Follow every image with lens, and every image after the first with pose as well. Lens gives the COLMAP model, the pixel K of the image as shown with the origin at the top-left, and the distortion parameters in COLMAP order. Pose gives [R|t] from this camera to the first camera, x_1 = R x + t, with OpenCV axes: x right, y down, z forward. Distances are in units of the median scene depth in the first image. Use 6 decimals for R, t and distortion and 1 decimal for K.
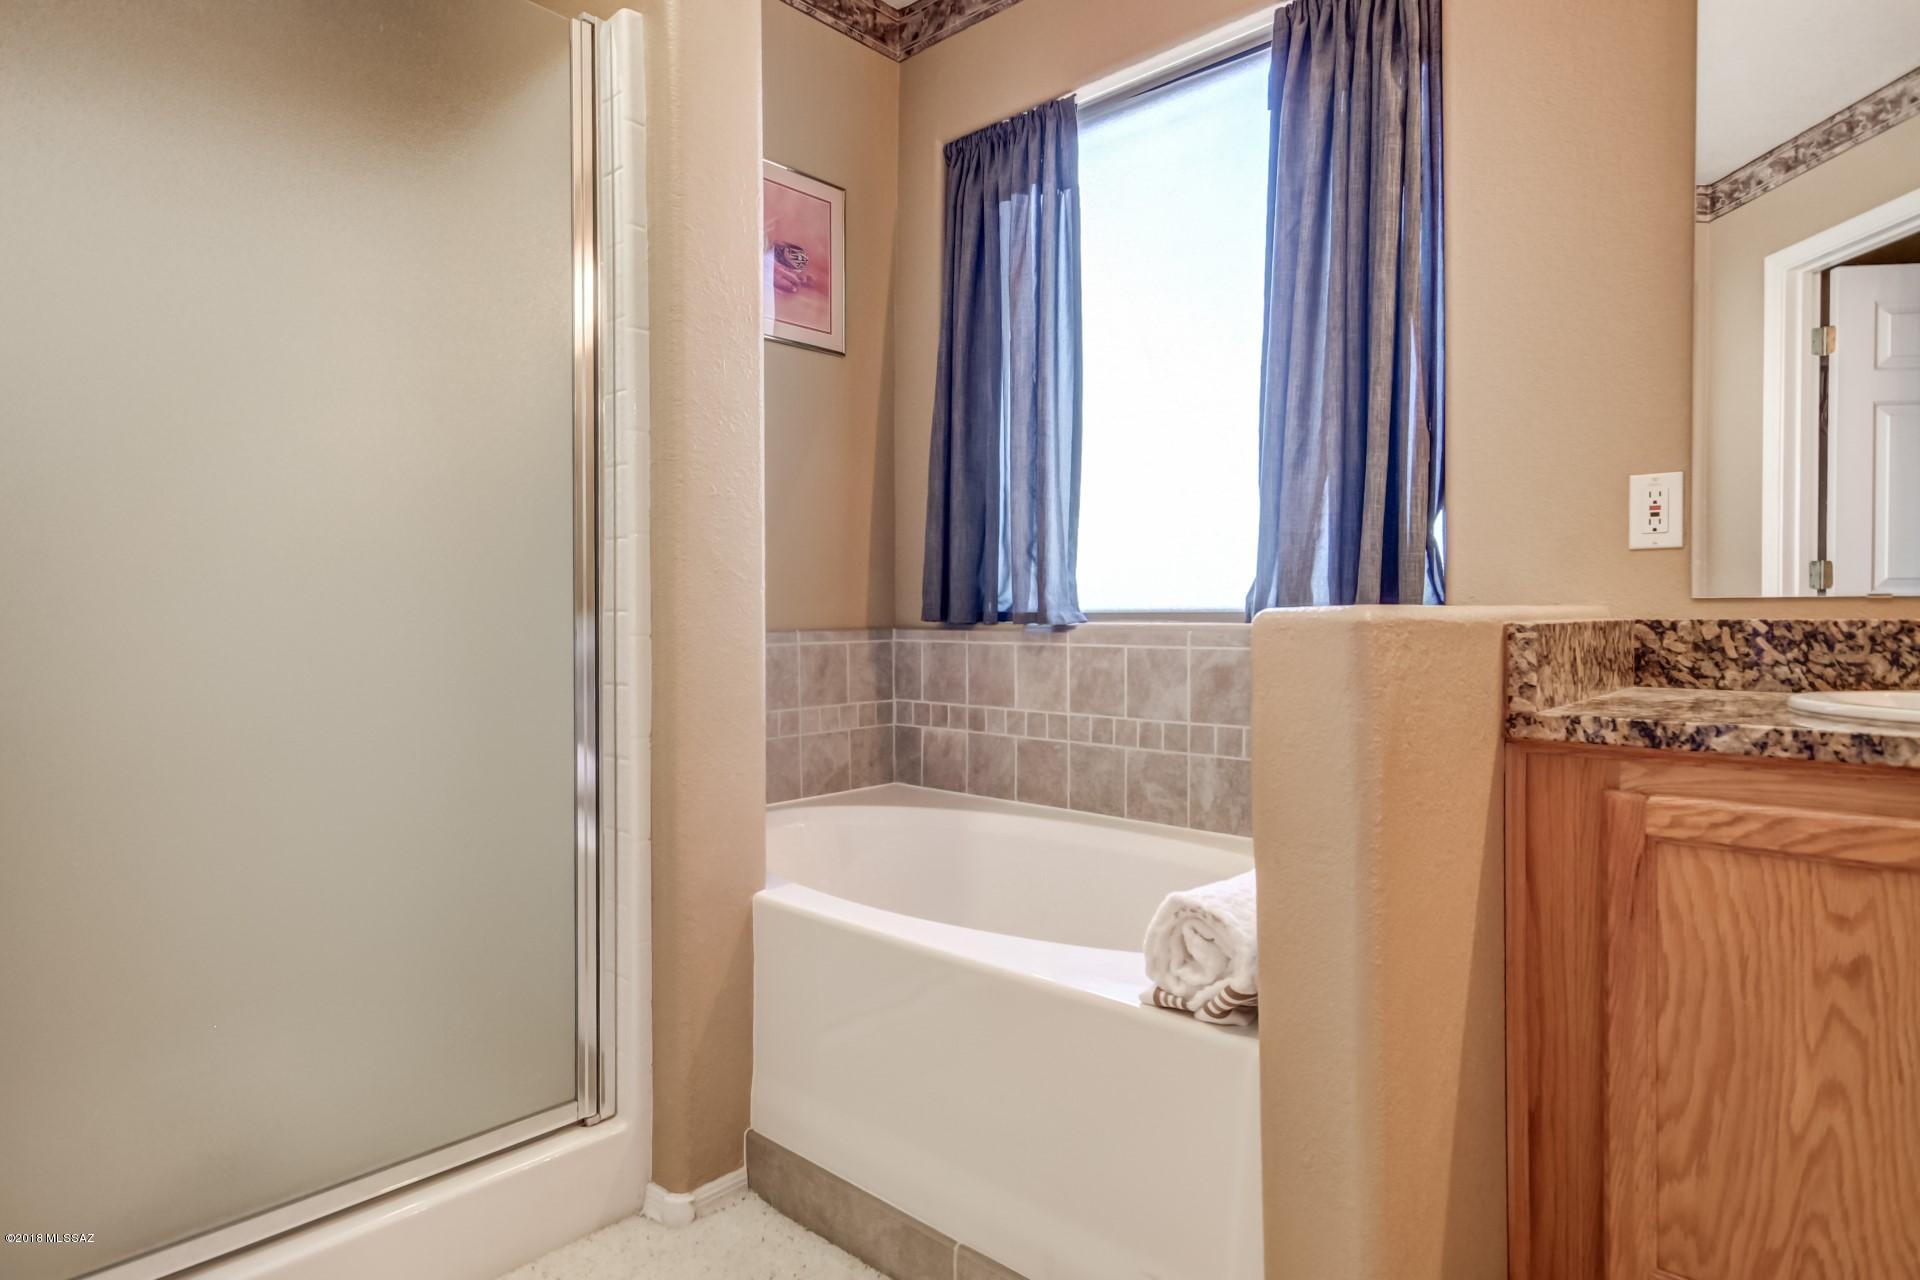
lens RADIAL K [[1046.8, 0, 965.2], [0, 1046.8, 629.2], [0, 0, 1]] dist [0.008355, 0.002688]
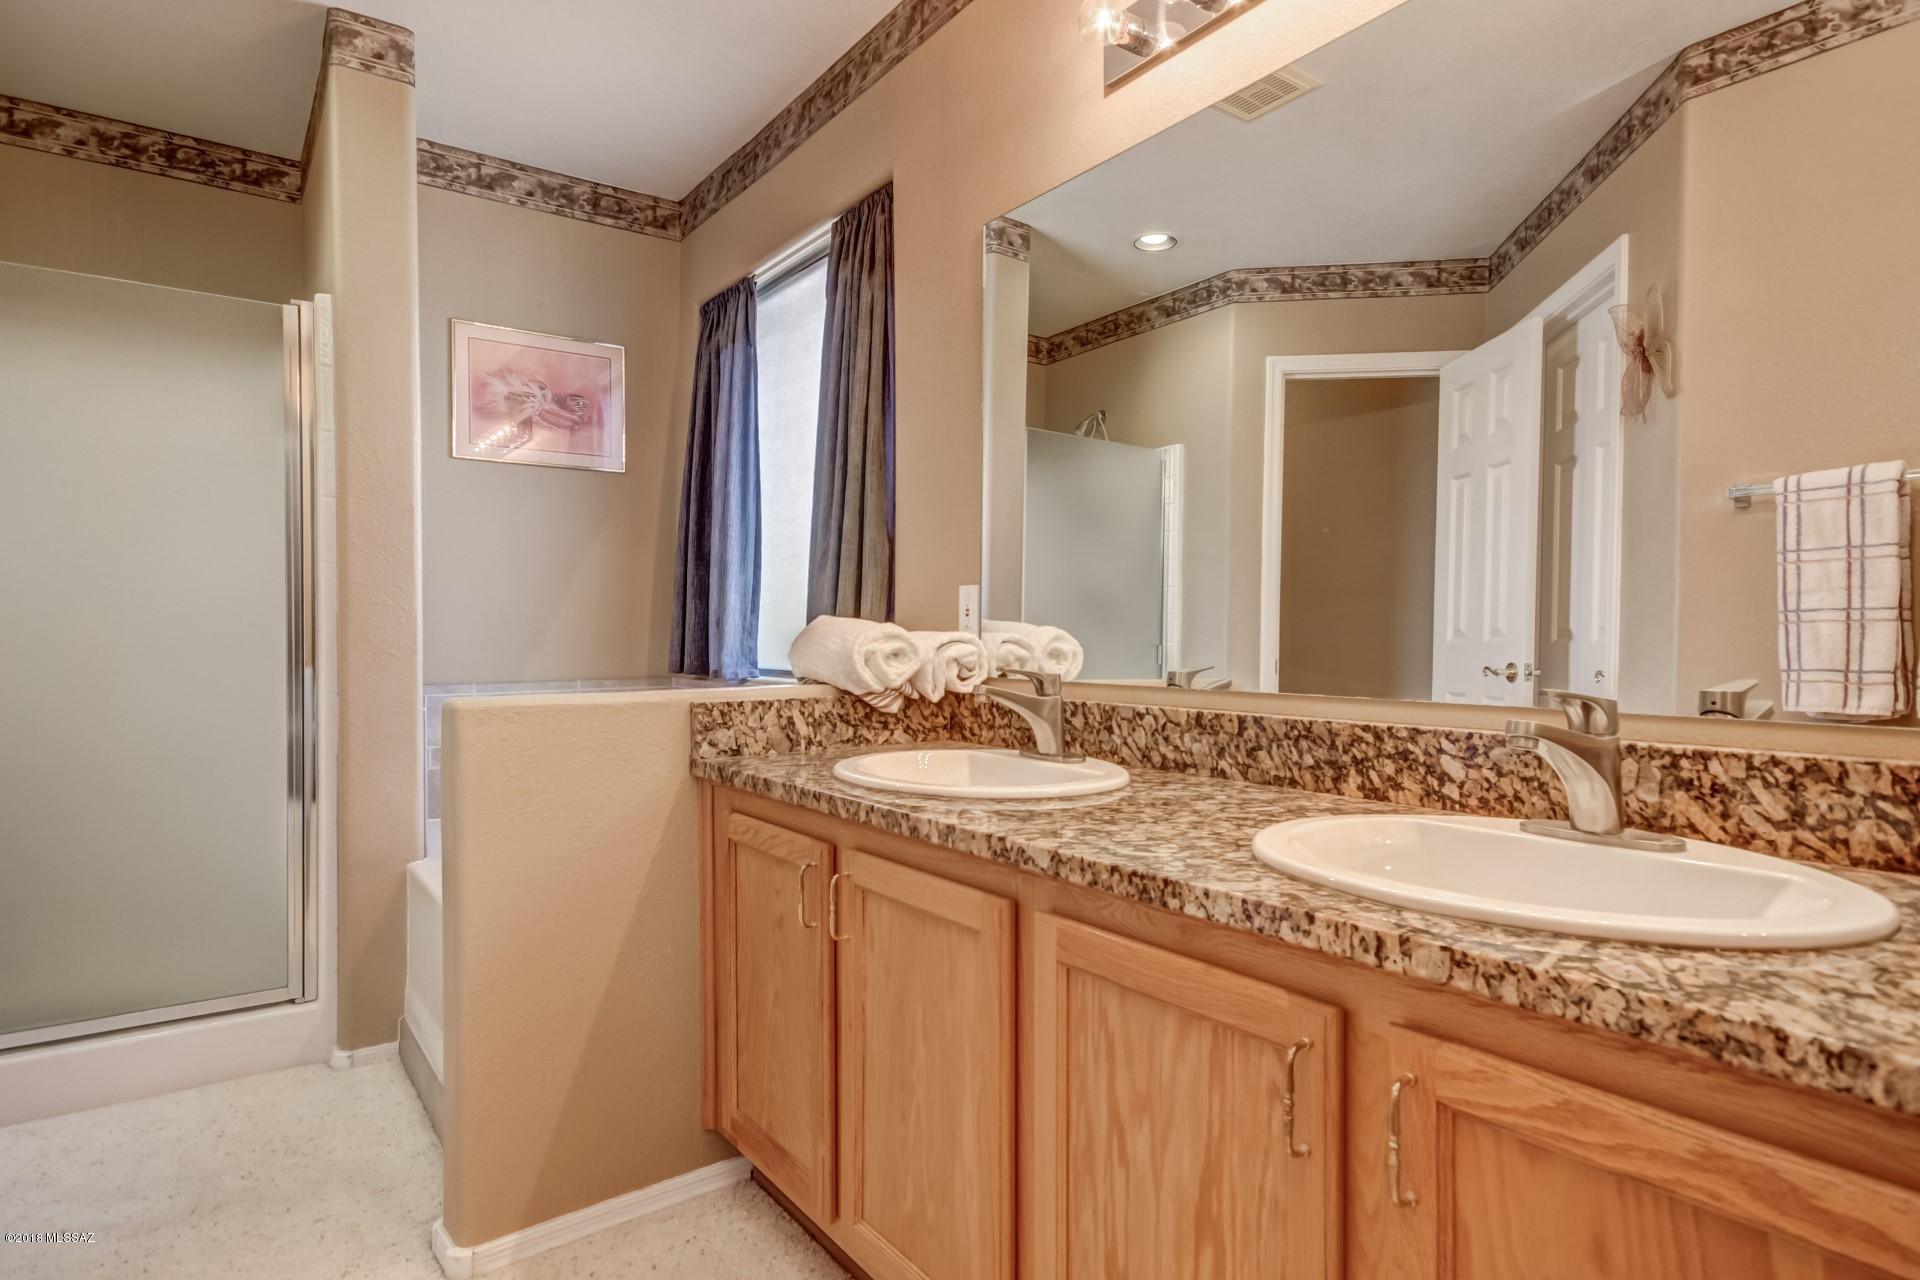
lens RADIAL K [[1046.8, 0, 953.8], [0, 1046.8, 643.8], [0, 0, 1]] dist [0.008355, 0.002688]
pose [[0.978647, 0.001182, -0.205543, 0.618472], [-0.001154, 0.999999, 0.000252, -0.048372], [0.205543, -0.000010, 0.978648, -0.232667]]
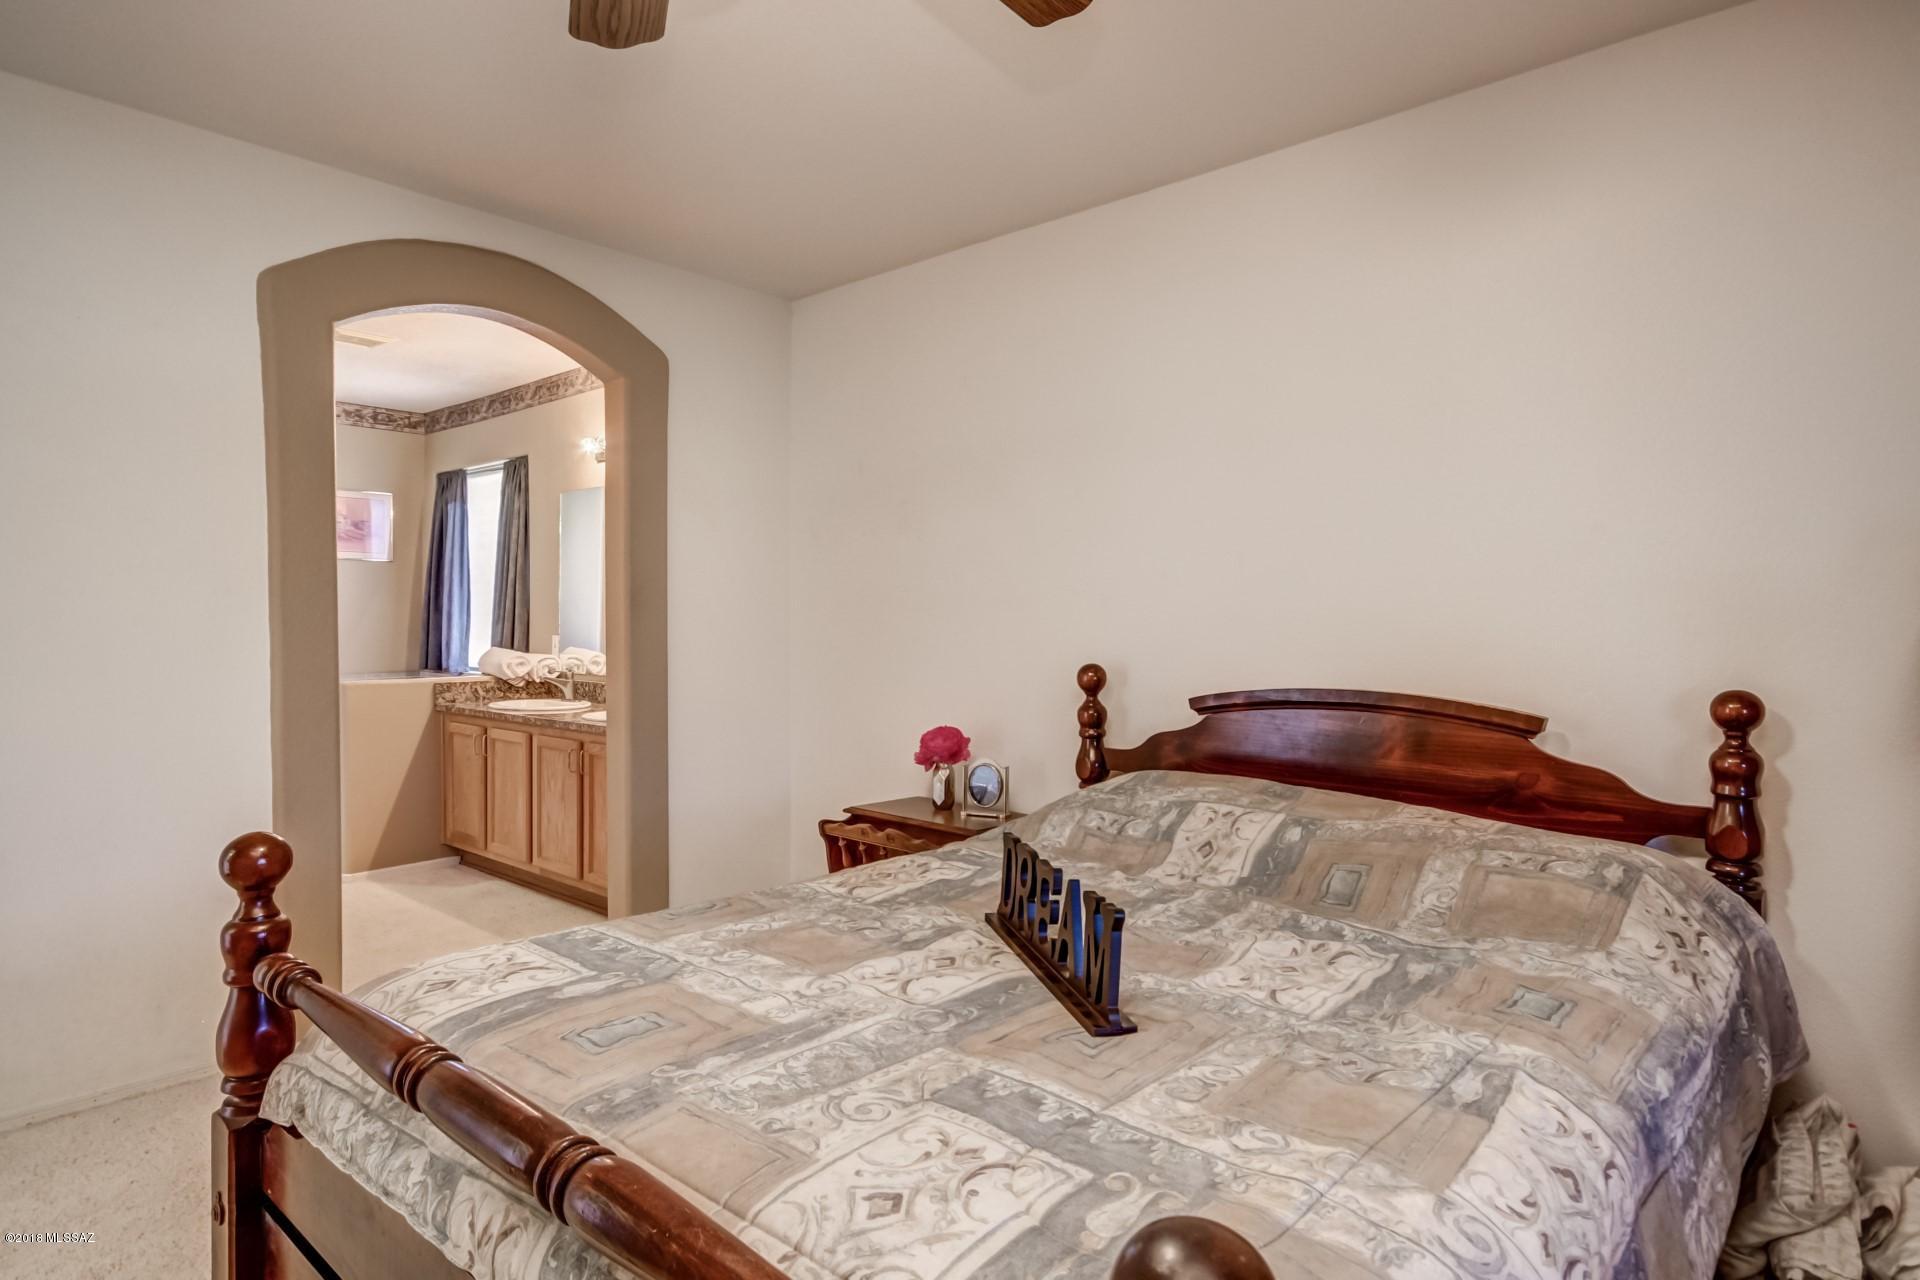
lens RADIAL K [[1046.8, 0, 958.0], [0, 1046.8, 653.6], [0, 0, 1]] dist [0.008355, 0.002688]
pose [[0.999789, 0.007261, 0.019210, 1.278626], [-0.007644, 0.999773, 0.019909, -0.112204], [-0.019061, -0.020052, 0.999617, -1.638456]]
